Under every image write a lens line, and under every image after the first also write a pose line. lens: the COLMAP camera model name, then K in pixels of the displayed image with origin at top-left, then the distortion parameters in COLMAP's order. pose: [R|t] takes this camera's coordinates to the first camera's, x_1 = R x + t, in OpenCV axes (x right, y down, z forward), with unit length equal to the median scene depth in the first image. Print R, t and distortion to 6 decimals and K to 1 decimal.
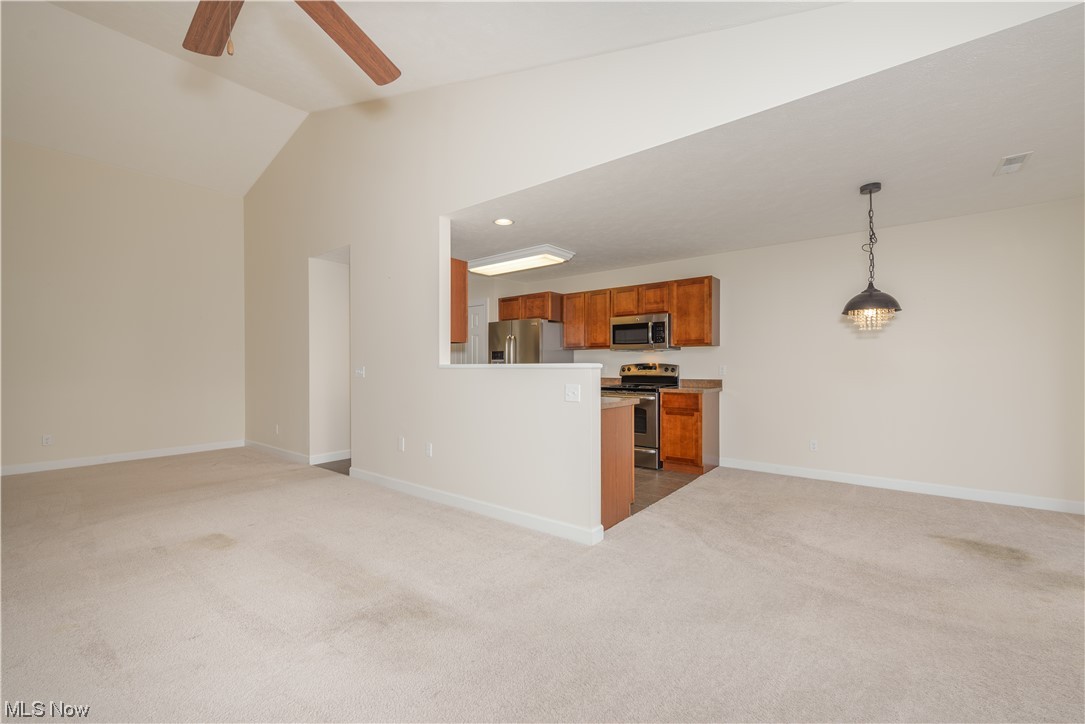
lens RADIAL K [[454.4, 0, 542.0], [0, 454.4, 369.5], [0, 0, 1]] dist [0.013072, 0.000245]
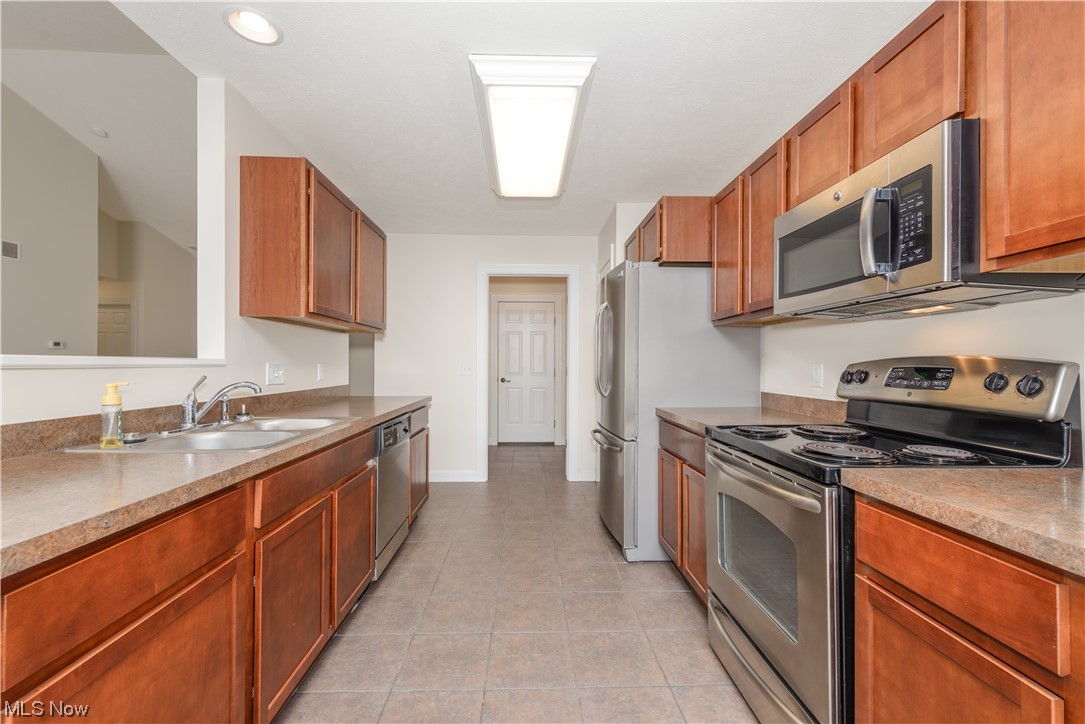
lens RADIAL K [[454.4, 0, 538.9], [0, 454.4, 363.6], [0, 0, 1]] dist [0.013072, 0.000245]
pose [[0.629820, 0.001352, -0.776740, 0.305464], [-0.010219, 0.999926, -0.006545, -0.005712], [0.776674, 0.012060, 0.629787, 0.676011]]
